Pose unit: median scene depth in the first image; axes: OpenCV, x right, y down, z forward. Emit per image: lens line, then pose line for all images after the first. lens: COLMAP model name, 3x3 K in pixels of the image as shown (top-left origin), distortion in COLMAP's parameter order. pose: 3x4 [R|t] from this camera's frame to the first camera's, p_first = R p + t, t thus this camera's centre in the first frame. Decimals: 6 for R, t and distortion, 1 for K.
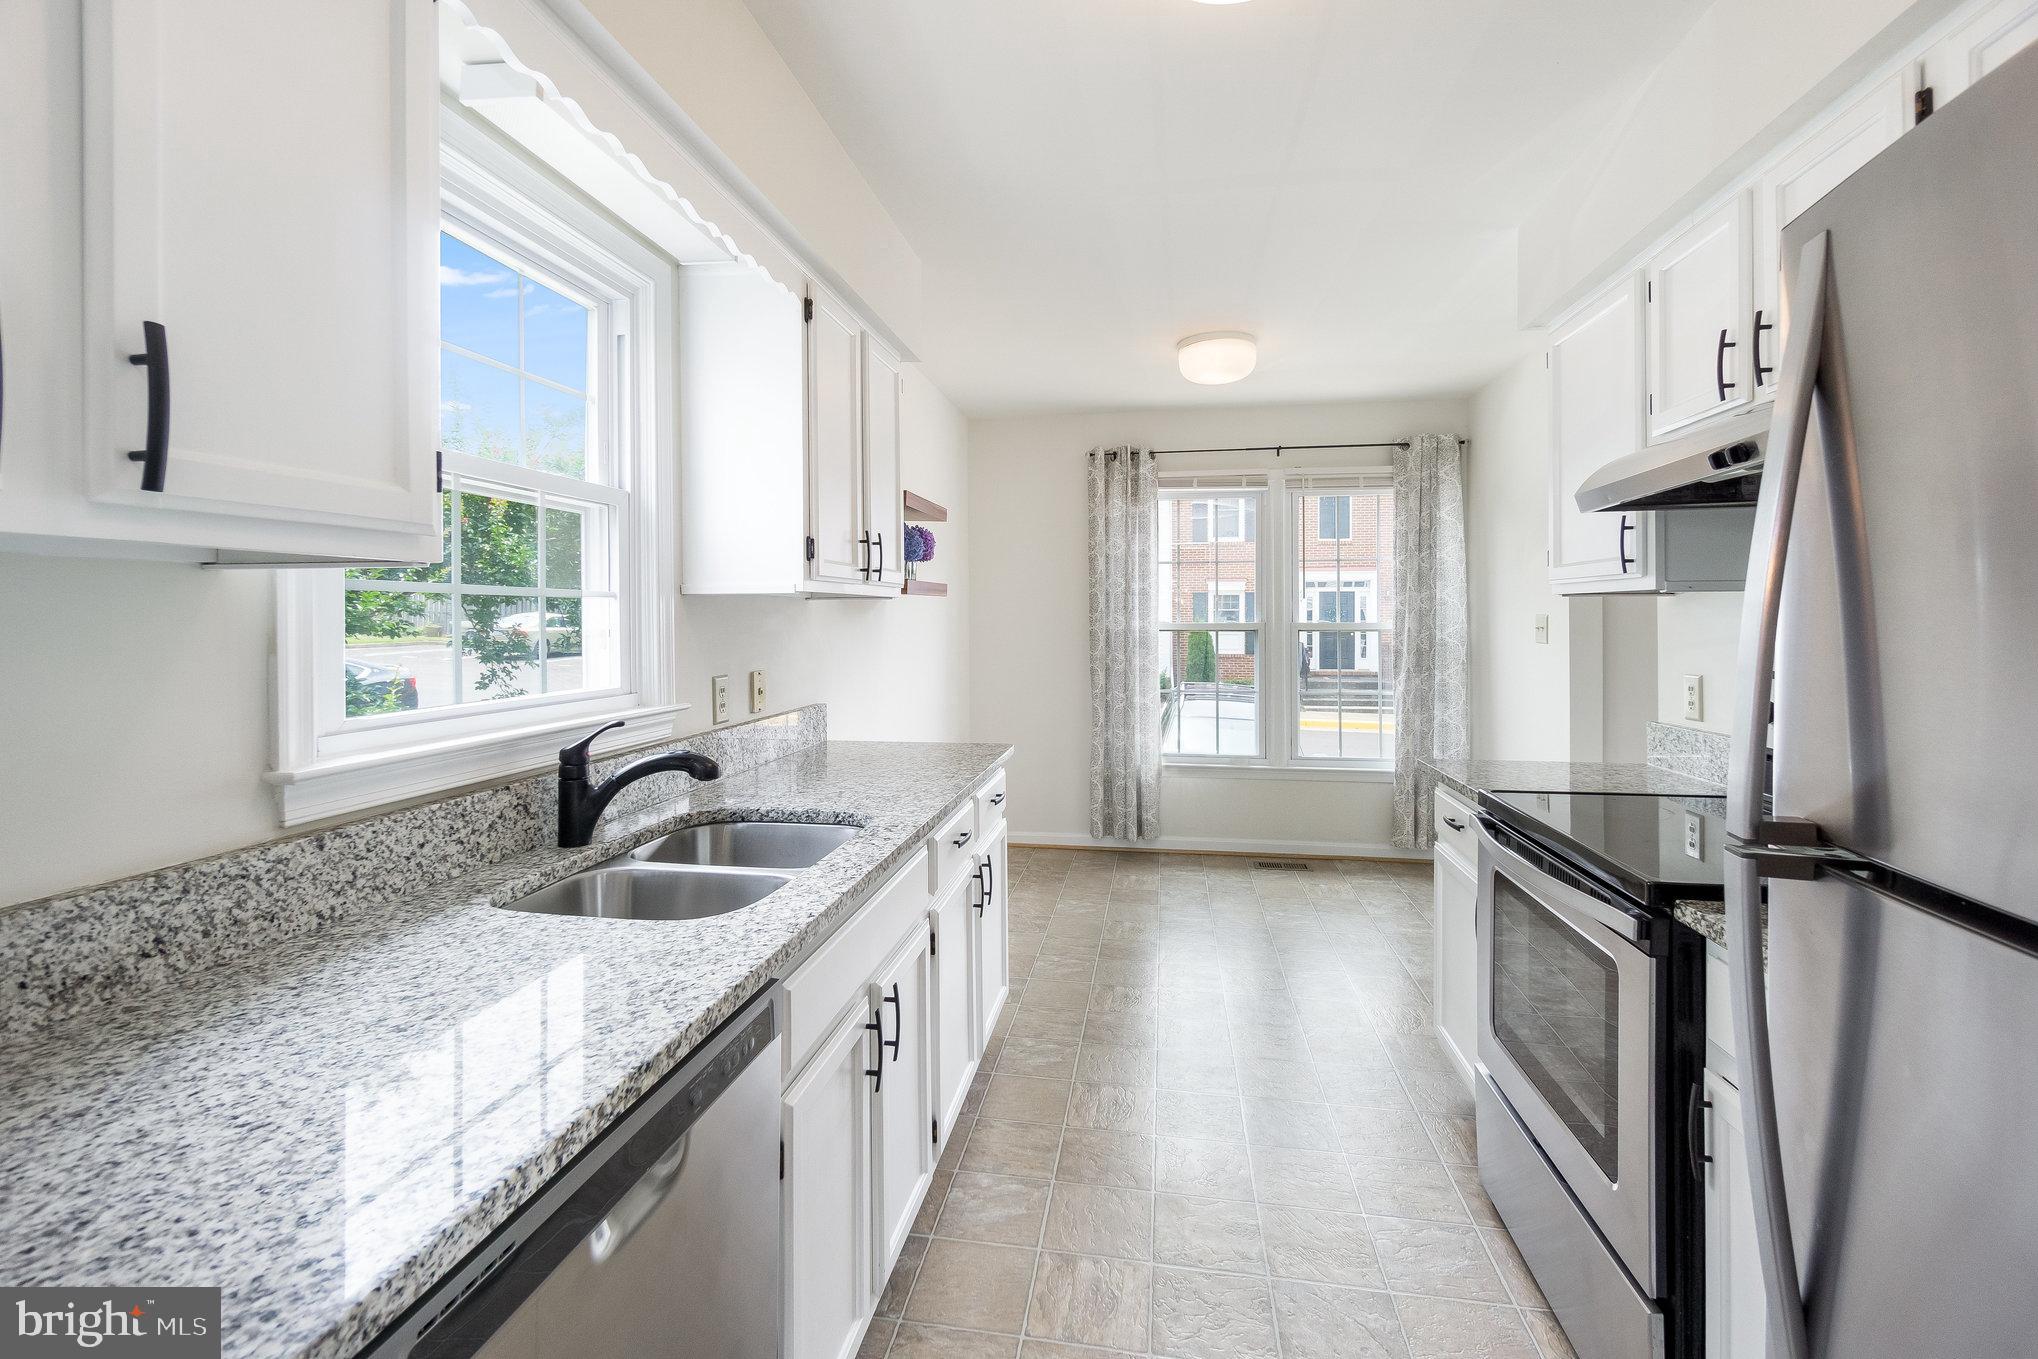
lens RADIAL K [[894.8, 0, 1019.2], [0, 894.8, 616.8], [0, 0, 1]] dist [-0.000669, 0.000077]
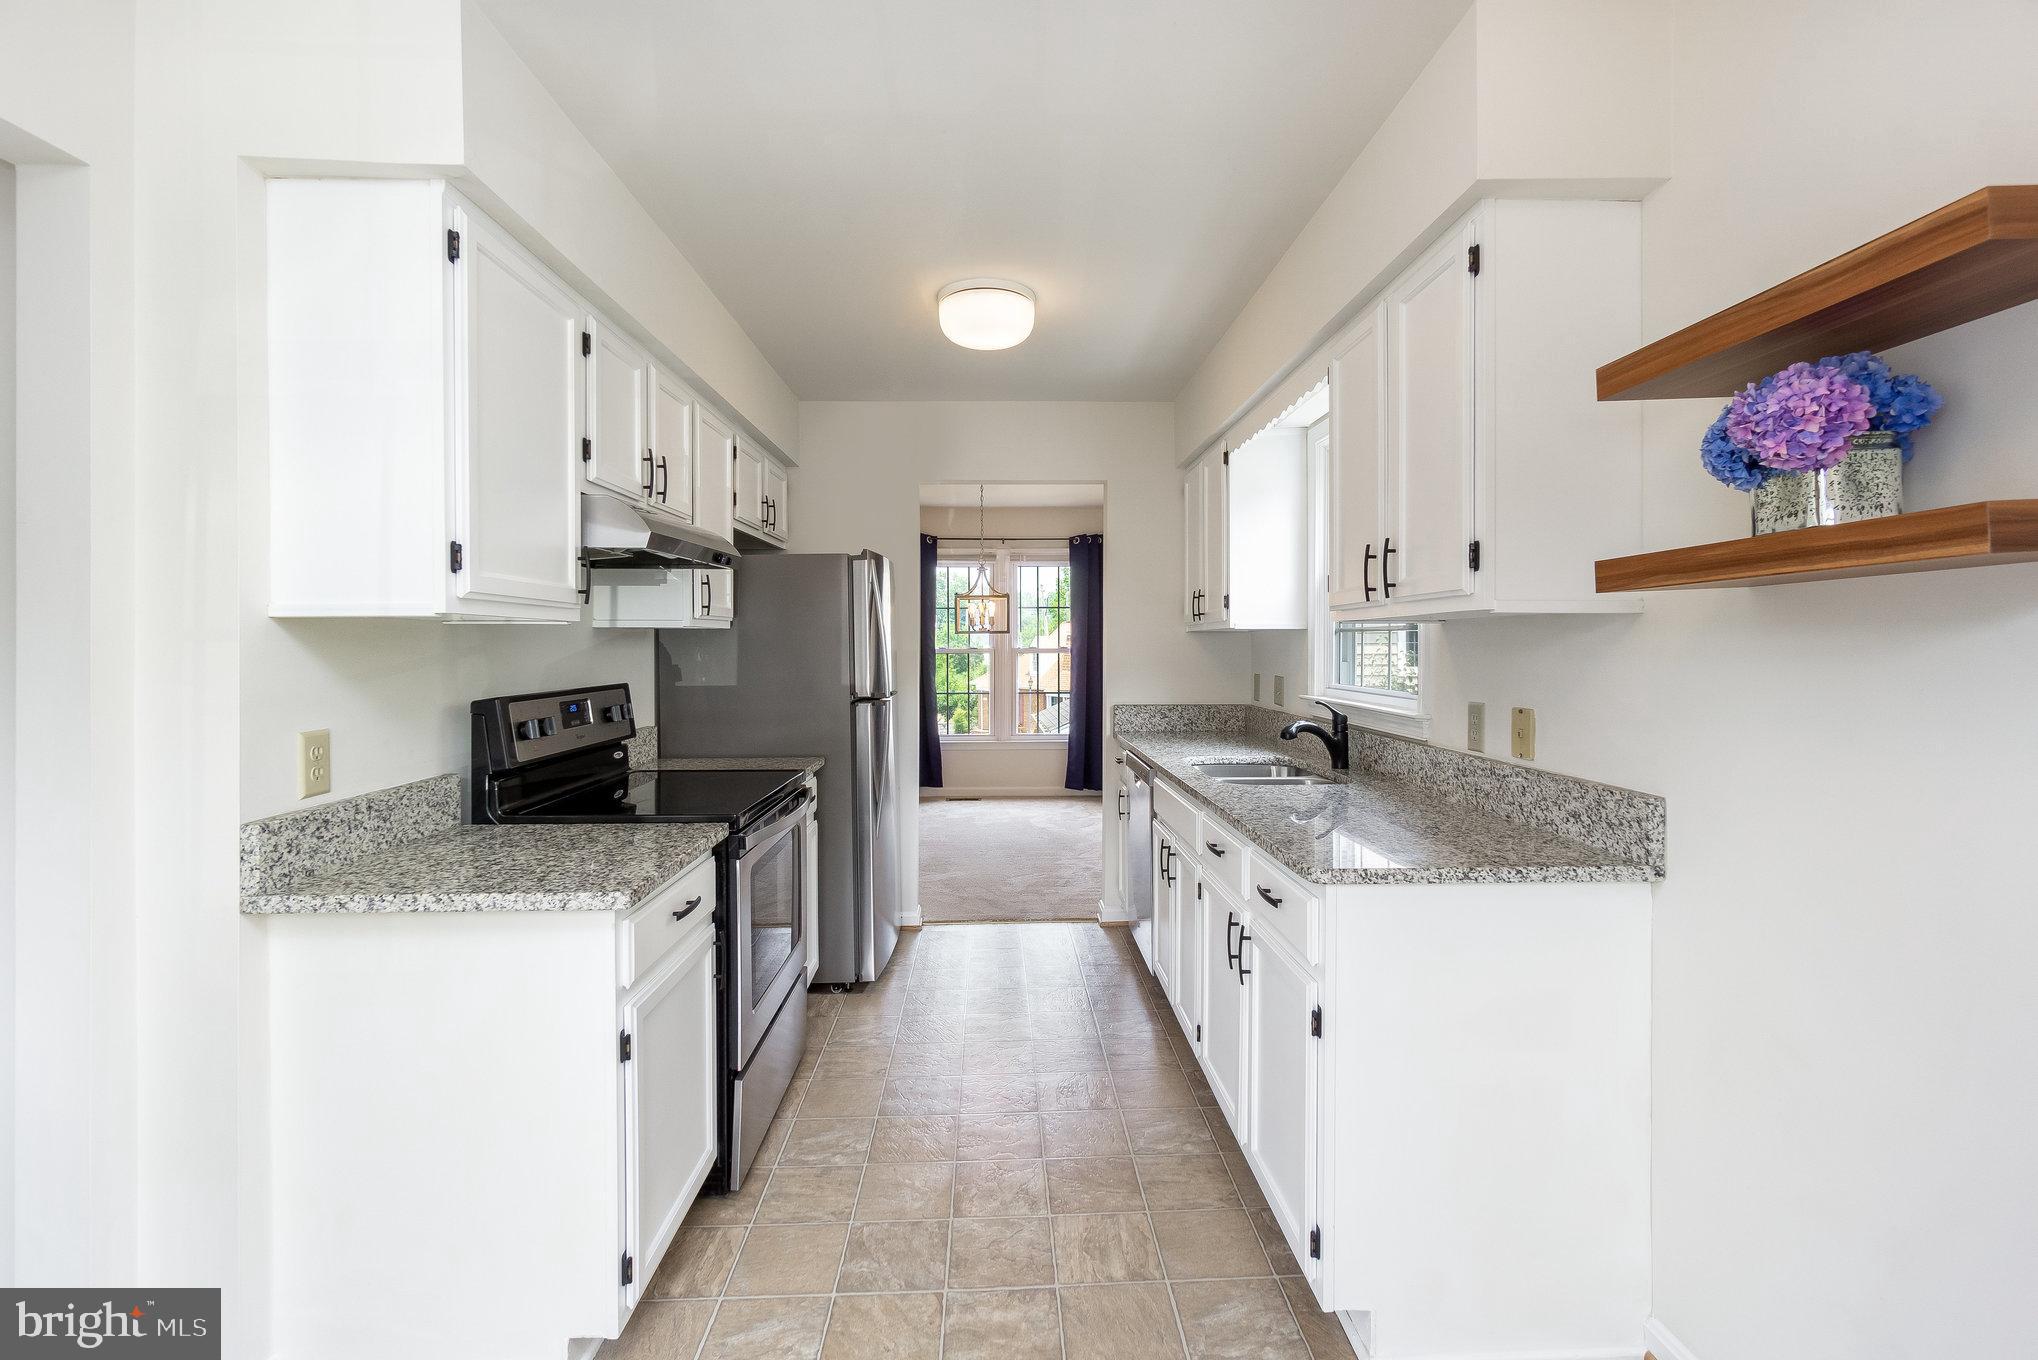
lens RADIAL K [[883.1, 0, 1007.7], [0, 883.1, 650.2], [0, 0, 1]] dist [-0.003366, 0.000624]
pose [[-0.984872, -0.004392, -0.173229, 0.340431], [-0.004212, 0.999990, -0.001410, 0.004834], [0.173234, -0.000659, -0.984881, 1.698467]]
